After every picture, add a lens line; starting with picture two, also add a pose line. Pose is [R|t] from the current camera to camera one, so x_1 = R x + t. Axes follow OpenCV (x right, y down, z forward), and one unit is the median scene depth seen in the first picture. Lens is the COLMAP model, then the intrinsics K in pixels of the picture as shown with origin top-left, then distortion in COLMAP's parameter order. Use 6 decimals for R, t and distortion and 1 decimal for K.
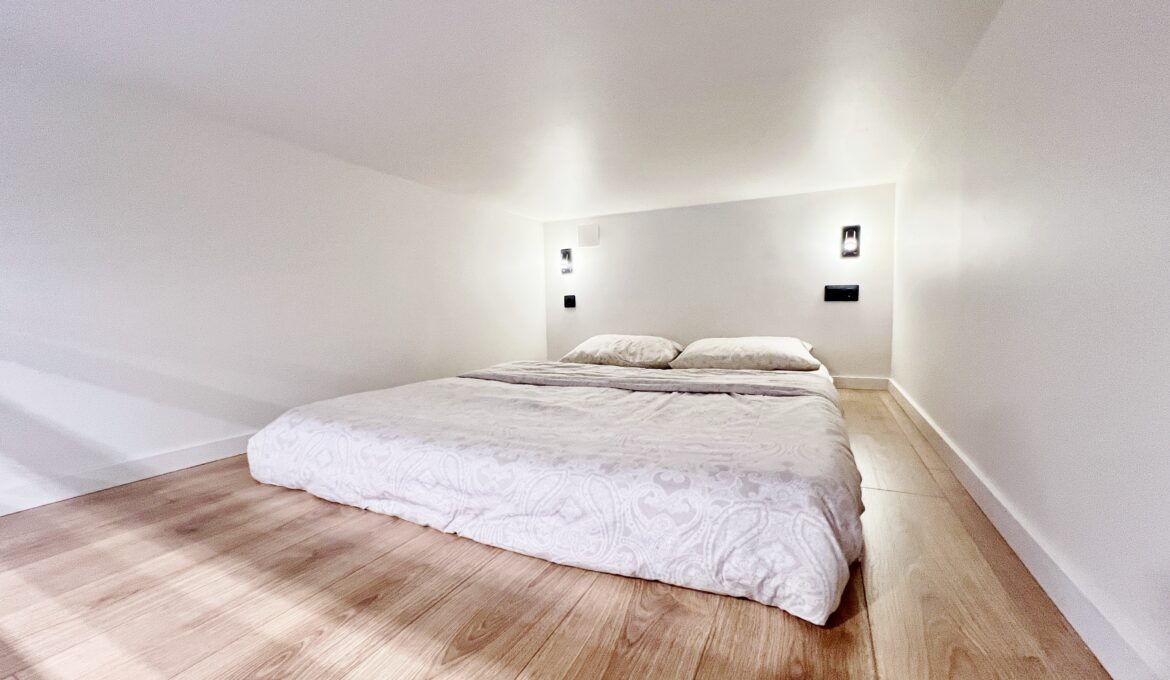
lens RADIAL K [[470.5, 0, 583.3], [0, 470.5, 337.4], [0, 0, 1]] dist [-0.000208, 0.000826]
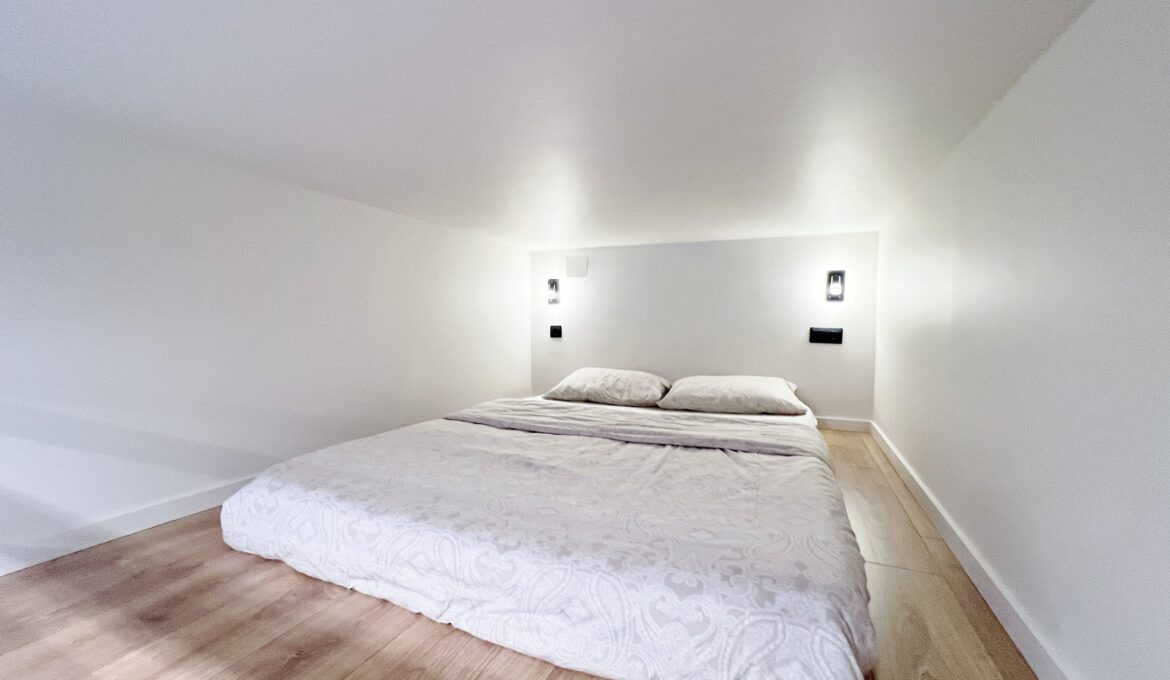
lens RADIAL K [[470.5, 0, 585.6], [0, 470.5, 342.7], [0, 0, 1]] dist [-0.000208, 0.000826]
pose [[0.998513, 0.021876, 0.049936, -0.046465], [-0.020930, 0.999593, -0.019397, -0.107805], [-0.050340, 0.018323, 0.998564, 0.023021]]
